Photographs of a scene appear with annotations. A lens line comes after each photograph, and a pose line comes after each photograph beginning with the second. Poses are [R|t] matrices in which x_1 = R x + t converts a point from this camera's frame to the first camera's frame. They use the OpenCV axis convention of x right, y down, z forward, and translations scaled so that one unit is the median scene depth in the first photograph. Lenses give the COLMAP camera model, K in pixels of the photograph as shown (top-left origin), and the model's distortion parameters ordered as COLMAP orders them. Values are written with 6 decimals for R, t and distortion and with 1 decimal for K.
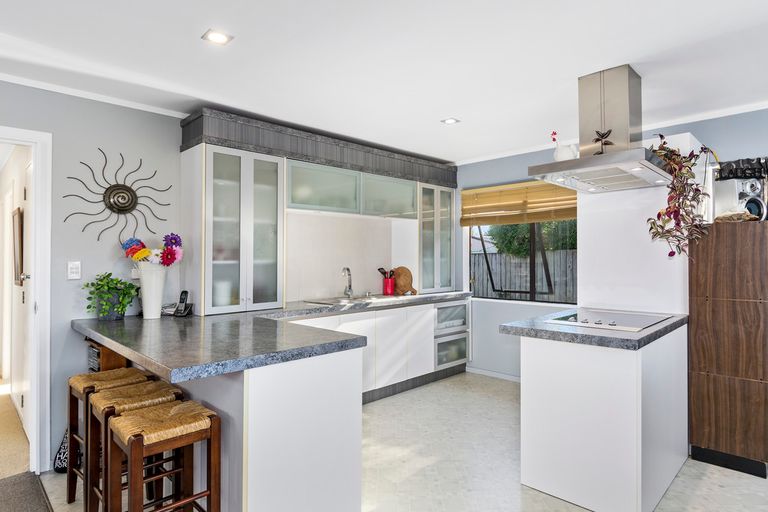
lens RADIAL K [[434.9, 0, 384.0], [0, 434.9, 256.0], [0, 0, 1]] dist [-0.002136, -0.000188]
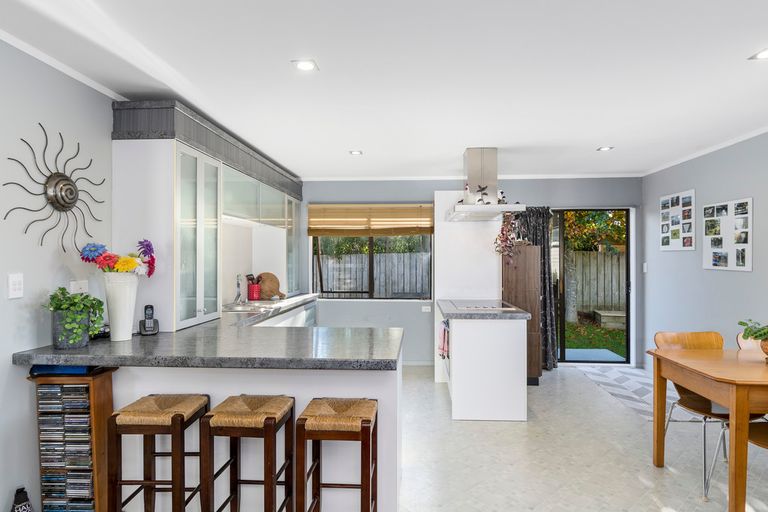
lens RADIAL K [[434.9, 0, 384.0], [0, 434.9, 256.0], [0, 0, 1]] dist [-0.002136, -0.000188]
pose [[0.755993, 0.011375, 0.654481, -0.639293], [-0.009083, 0.999935, -0.006887, -0.015922], [-0.654517, -0.000738, 0.756047, 0.035558]]
